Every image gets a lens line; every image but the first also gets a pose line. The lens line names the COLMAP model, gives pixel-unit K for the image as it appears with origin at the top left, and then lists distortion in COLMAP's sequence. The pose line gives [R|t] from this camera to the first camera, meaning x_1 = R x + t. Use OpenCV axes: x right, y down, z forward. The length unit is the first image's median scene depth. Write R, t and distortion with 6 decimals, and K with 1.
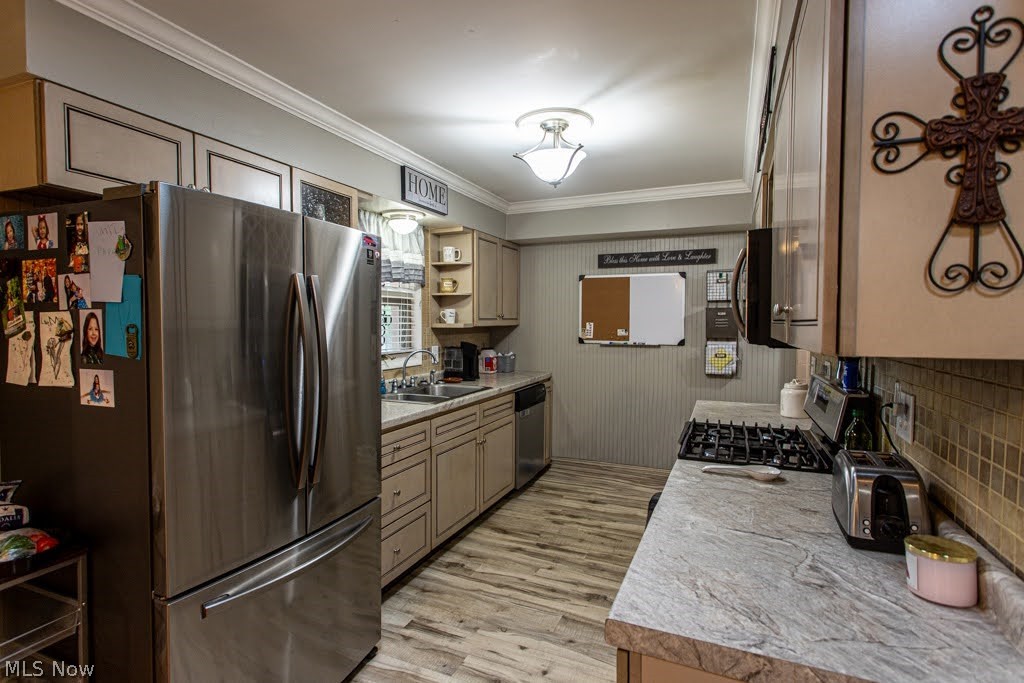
lens RADIAL K [[509.8, 0, 512.0], [0, 509.8, 341.1], [0, 0, 1]] dist [0.008847, -0.000813]
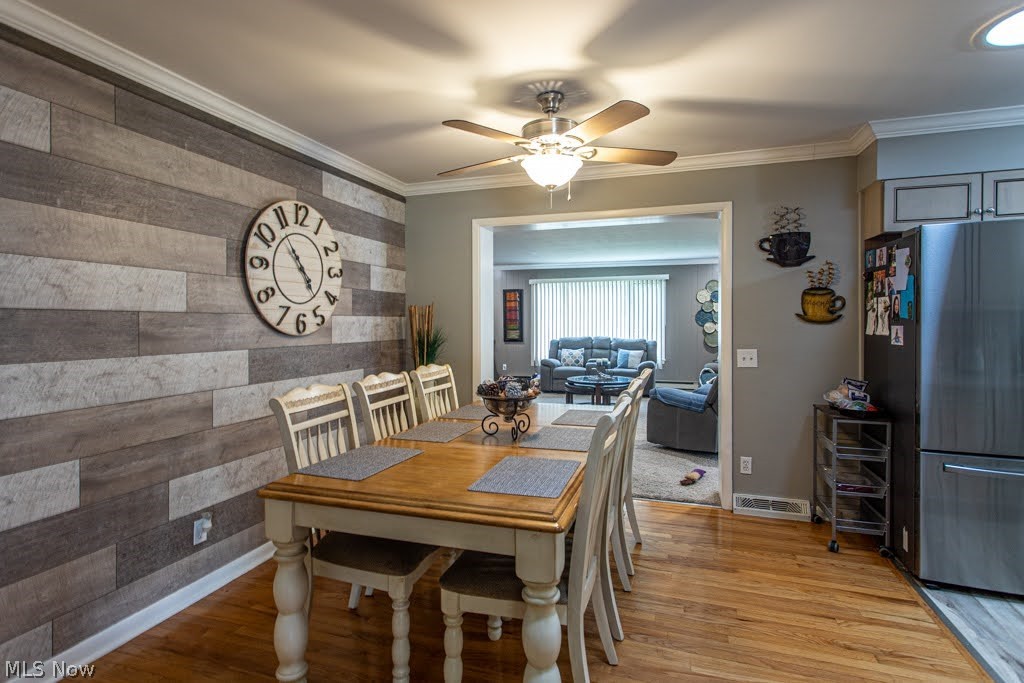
lens RADIAL K [[509.8, 0, 516.8], [0, 509.8, 325.3], [0, 0, 1]] dist [0.008847, -0.000813]
pose [[0.092344, 0.011606, -0.995660, 0.515858], [-0.038083, 0.999242, 0.008116, 0.049030], [0.994999, 0.037168, 0.092716, -0.318182]]
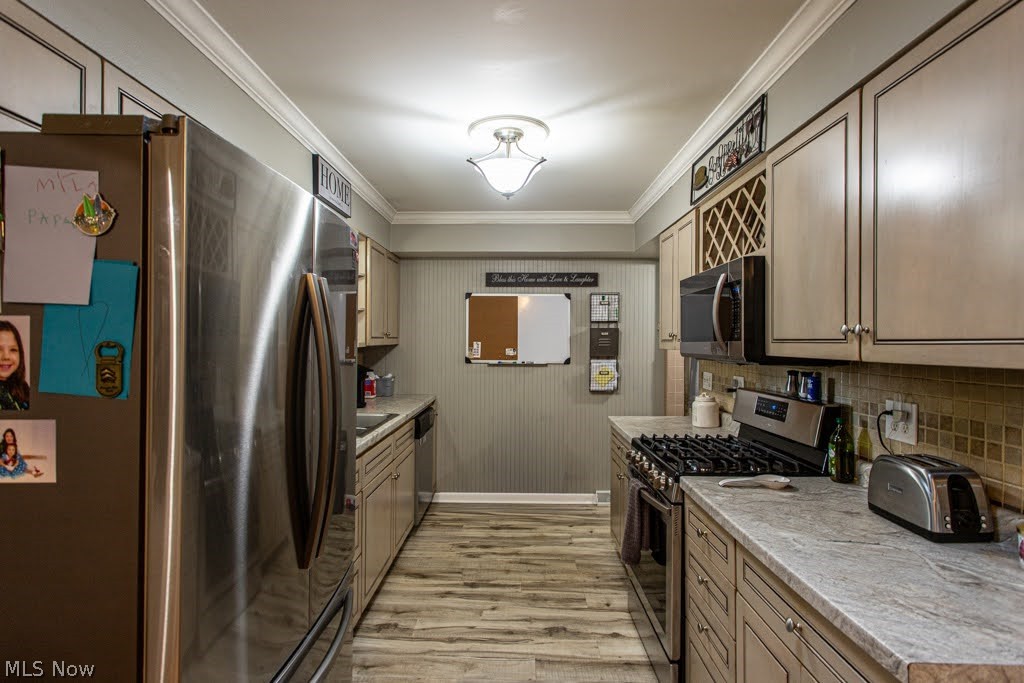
lens RADIAL K [[509.8, 0, 508.4], [0, 509.8, 341.4], [0, 0, 1]] dist [0.008847, -0.000813]
pose [[0.924953, 0.002706, 0.380072, -0.272725], [0.011627, 0.999305, -0.035411, -0.003051], [-0.379904, 0.037173, 0.924279, 0.131554]]
